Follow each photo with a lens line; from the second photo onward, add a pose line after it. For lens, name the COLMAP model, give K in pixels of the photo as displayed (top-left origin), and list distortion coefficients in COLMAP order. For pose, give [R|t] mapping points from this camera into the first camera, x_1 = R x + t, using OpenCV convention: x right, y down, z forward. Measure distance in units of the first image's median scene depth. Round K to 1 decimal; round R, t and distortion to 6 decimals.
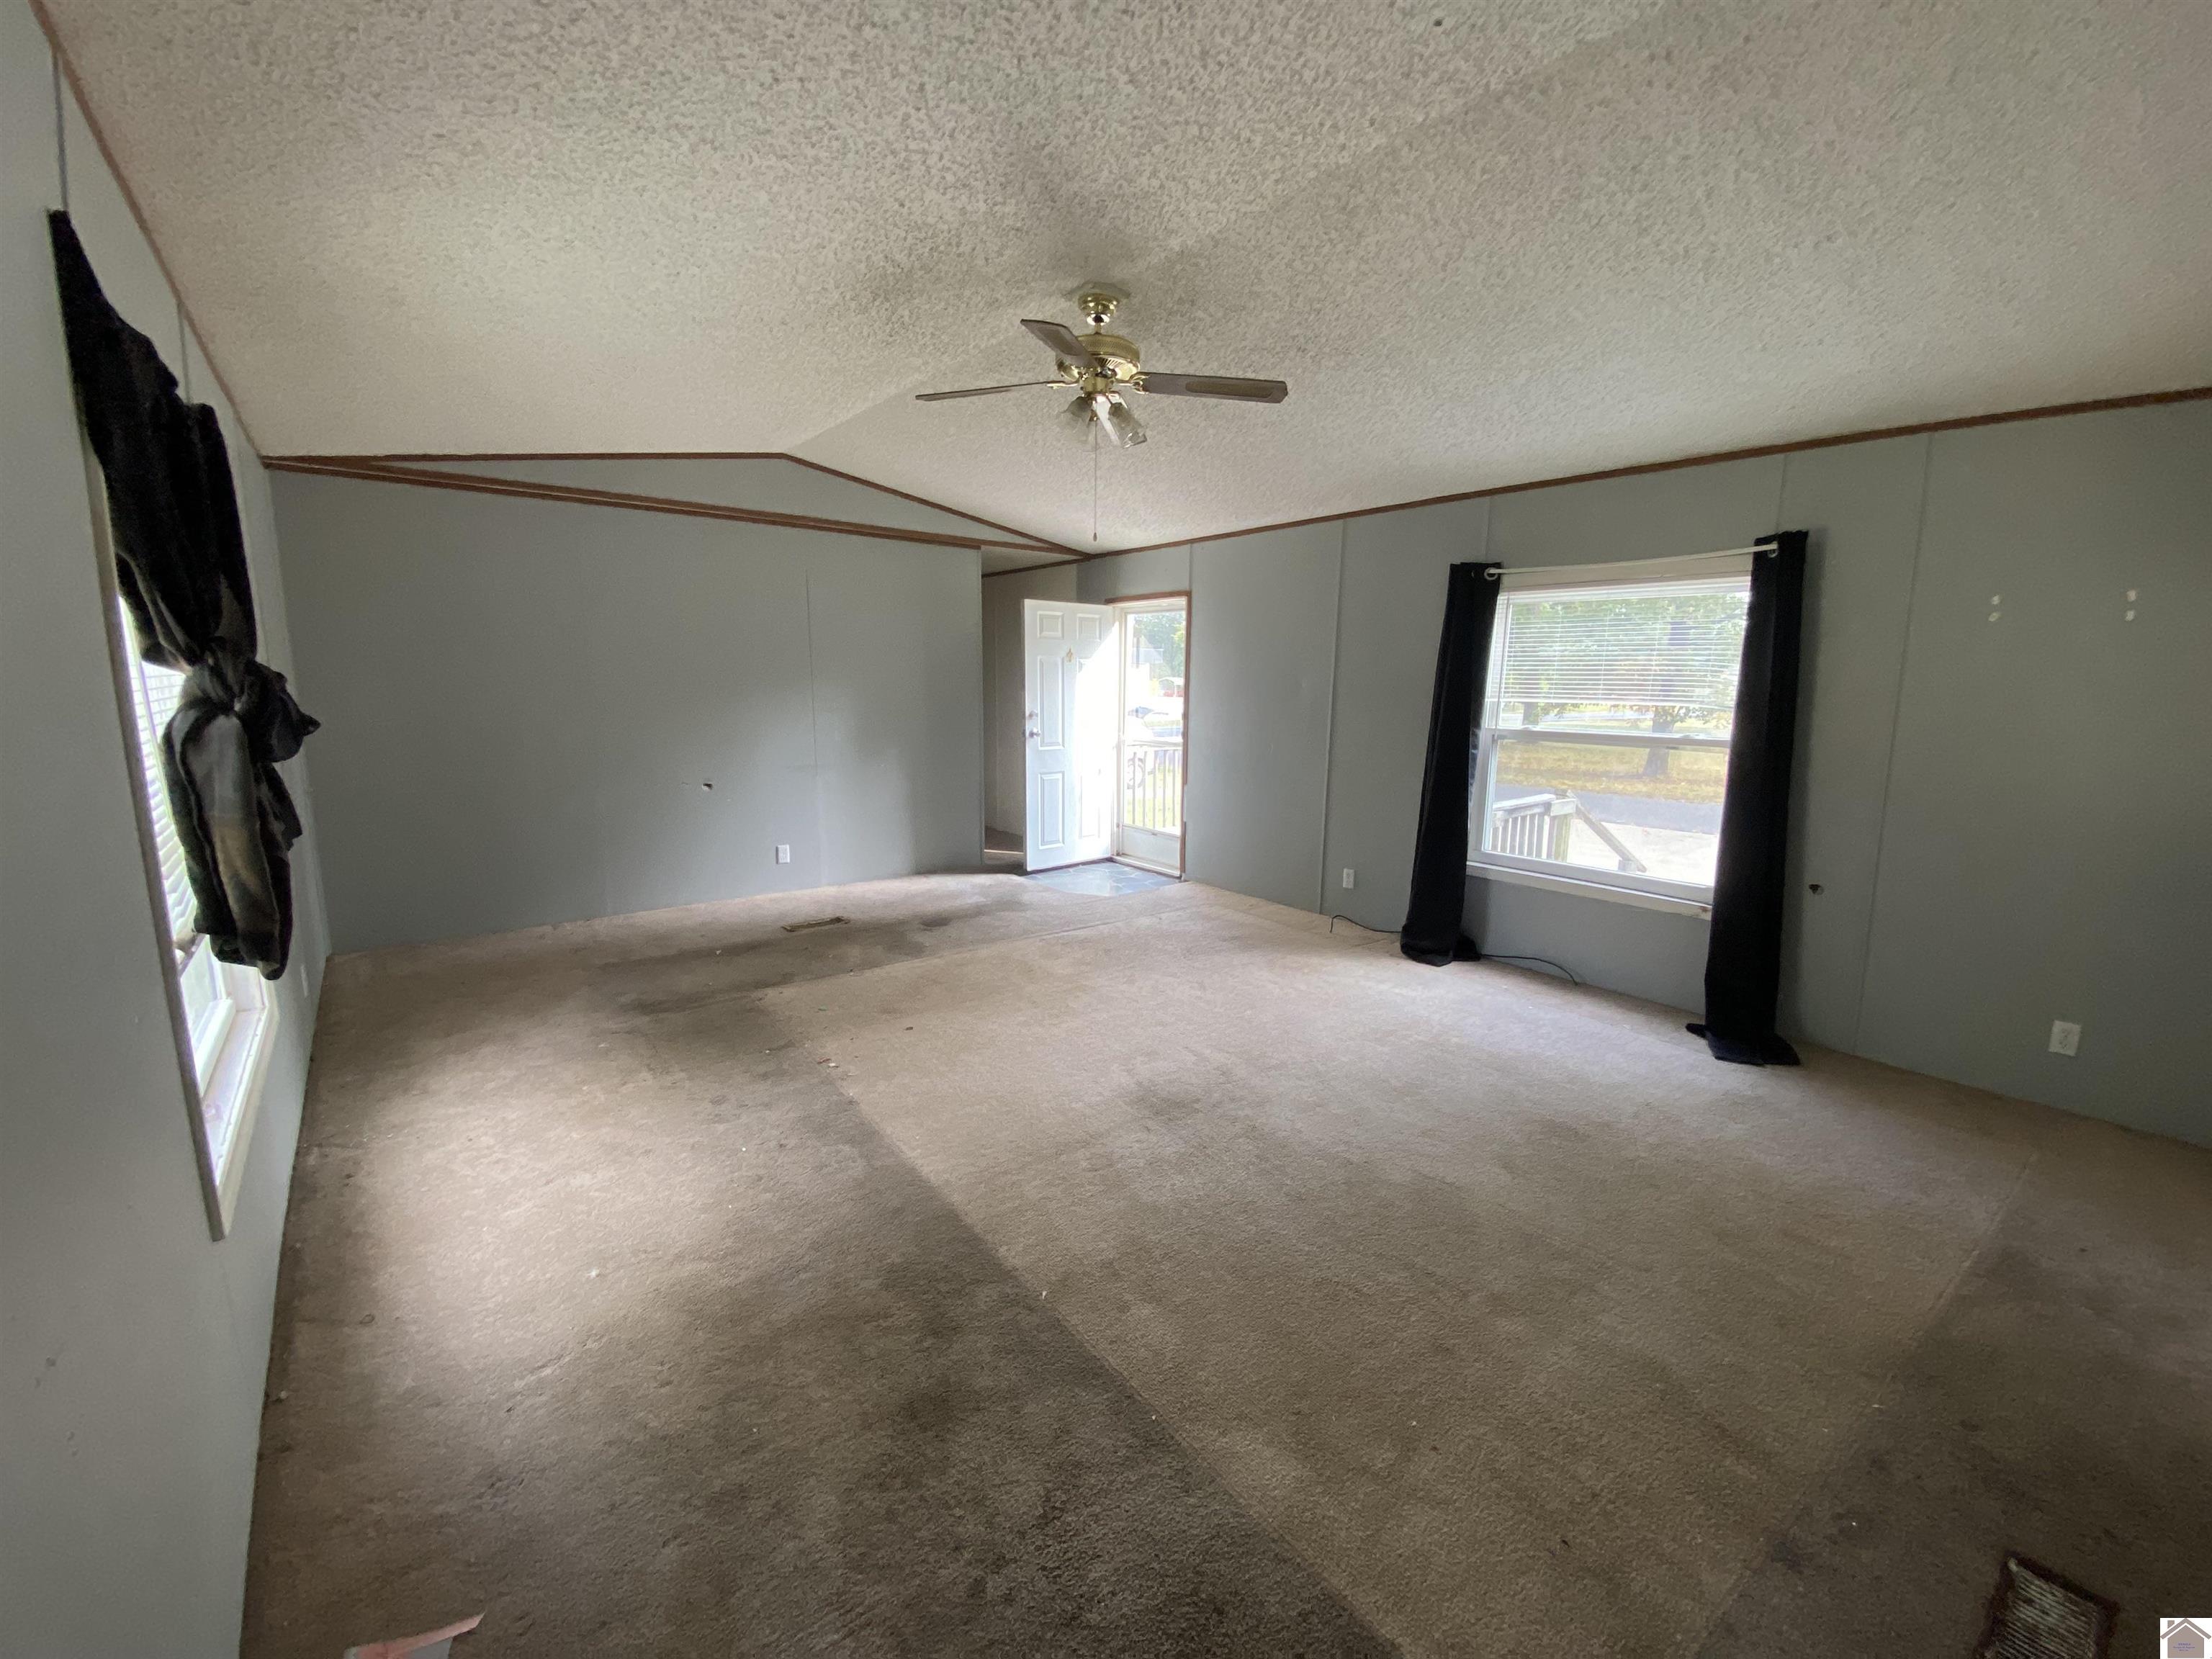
lens RADIAL K [[904.2, 0, 1096.2], [0, 904.2, 827.5], [0, 0, 1]] dist [0.026253, -0.022256]
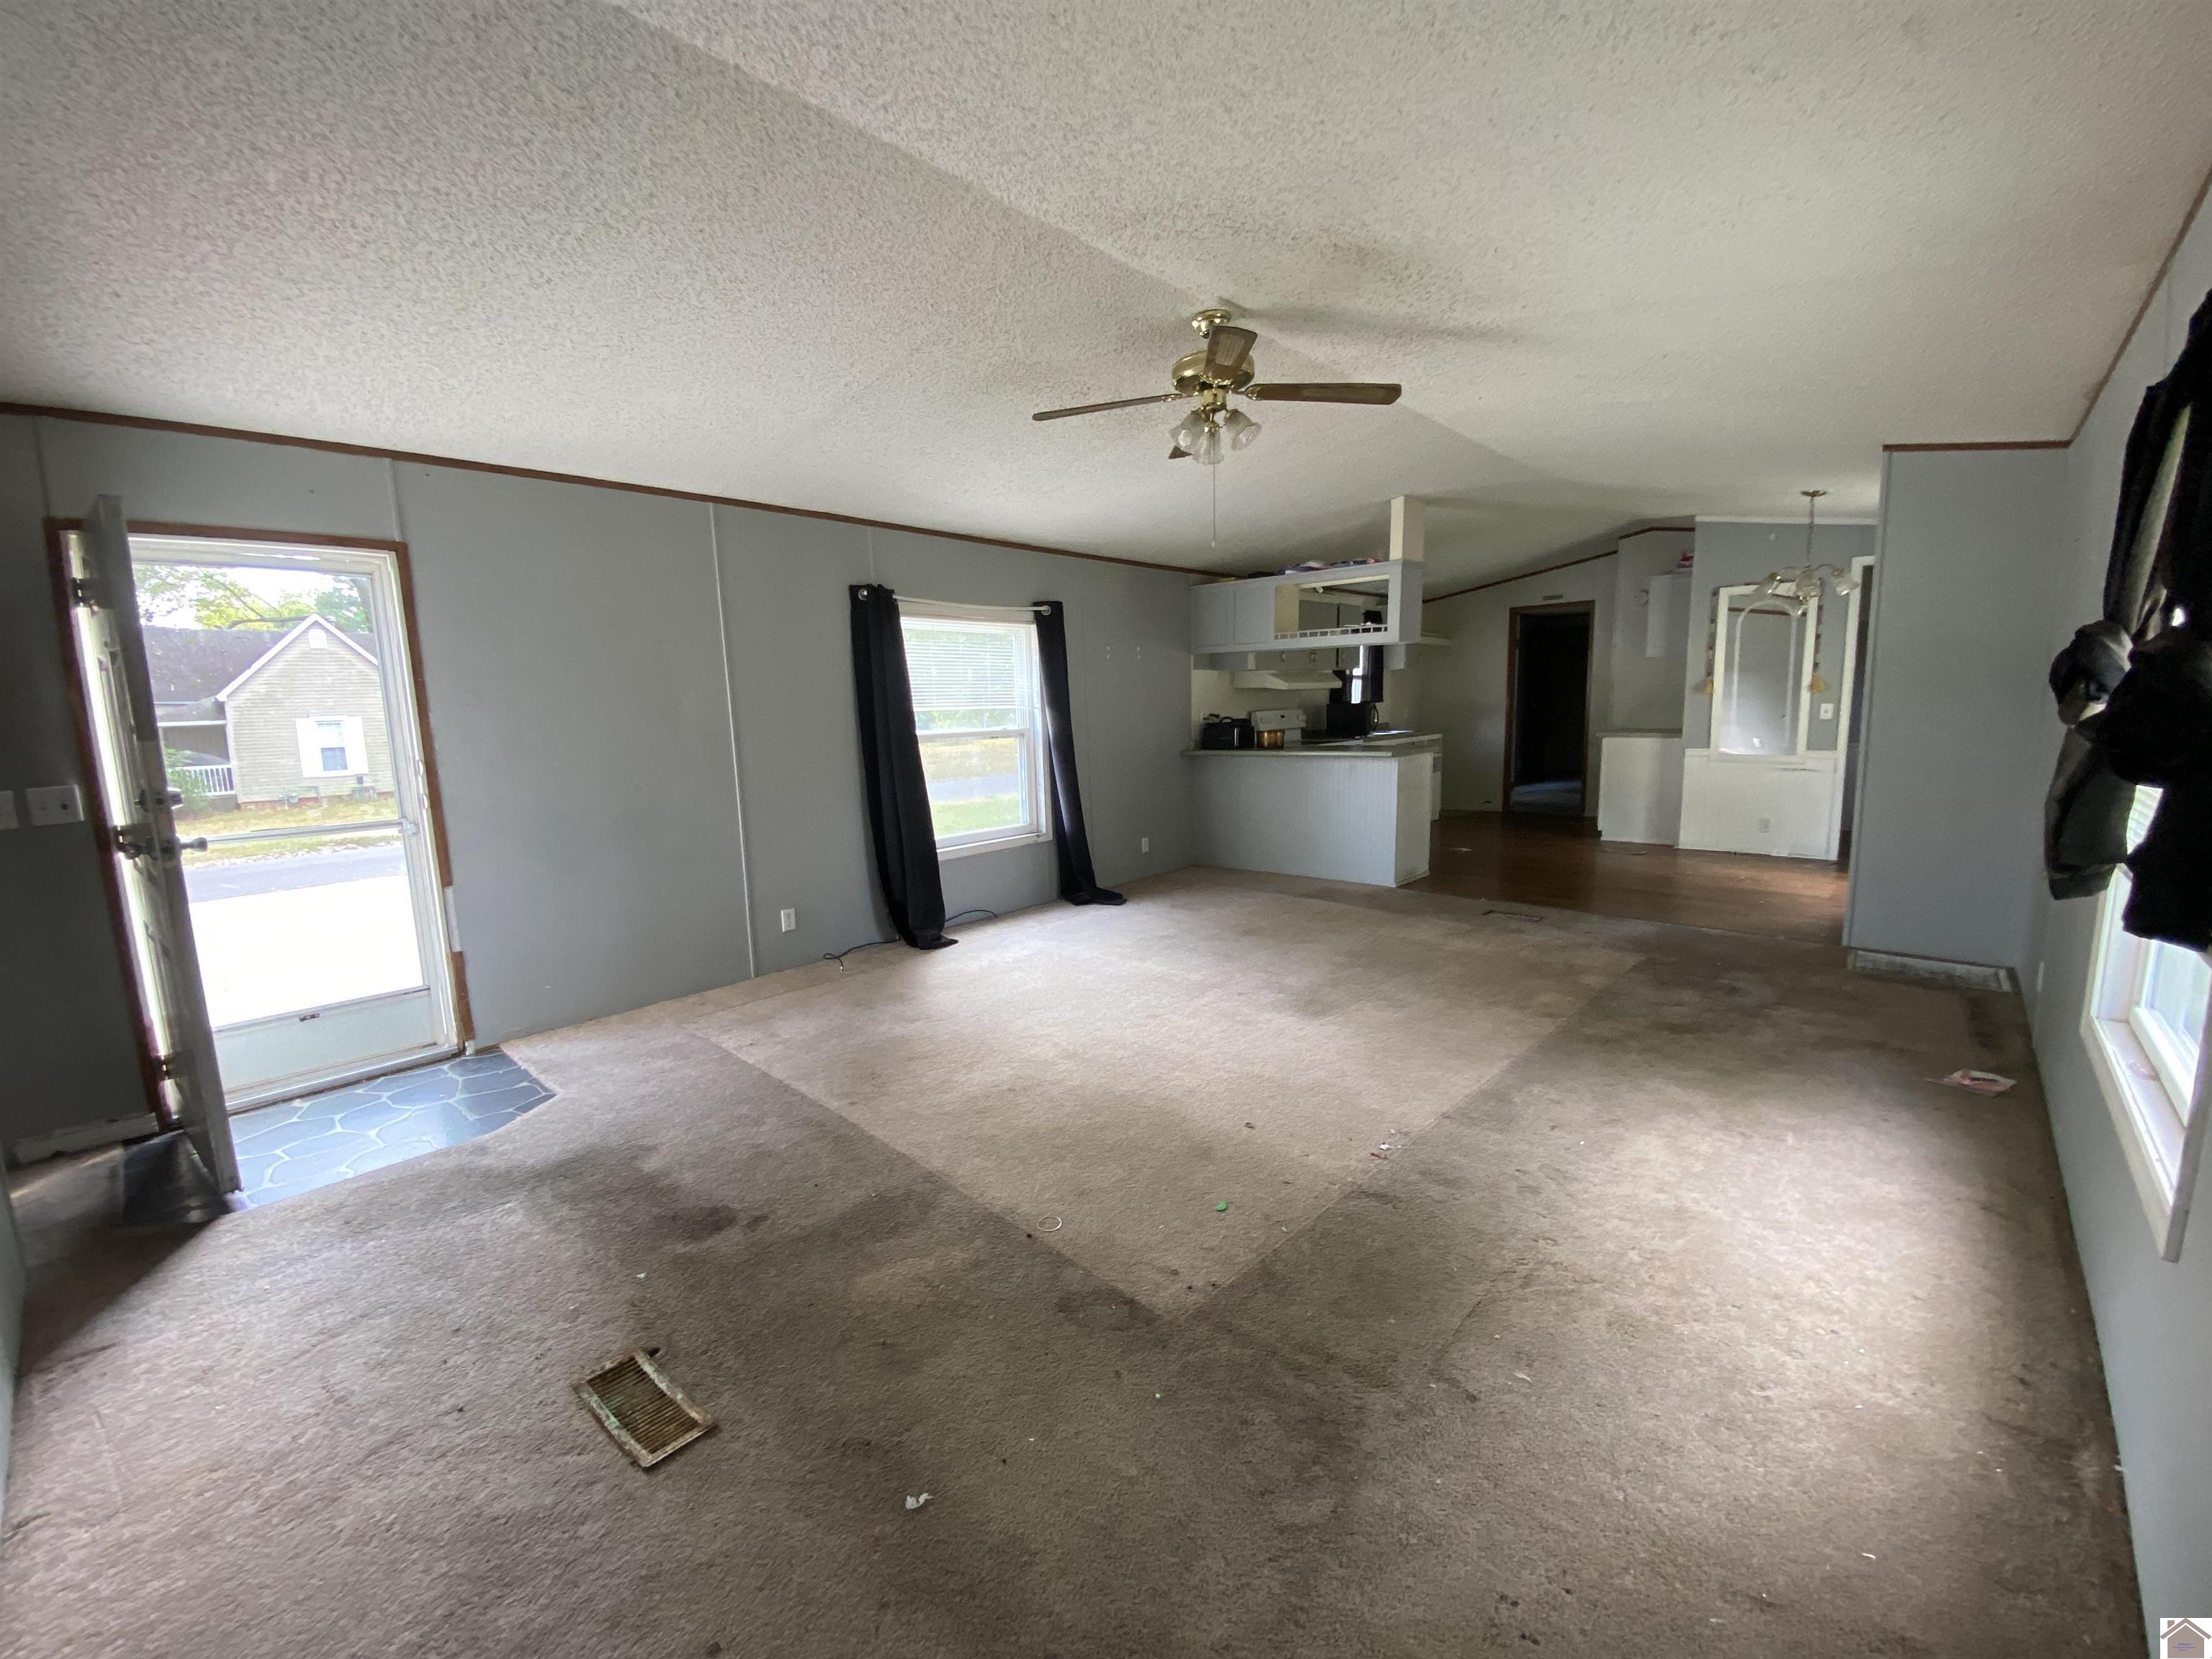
lens RADIAL K [[904.2, 0, 1096.2], [0, 904.2, 827.5], [0, 0, 1]] dist [0.026253, -0.022256]
pose [[-0.165806, -0.143632, 0.975643, -0.909389], [0.191144, 0.965894, 0.174681, -0.187088], [-0.967457, 0.215452, -0.132696, 1.175686]]
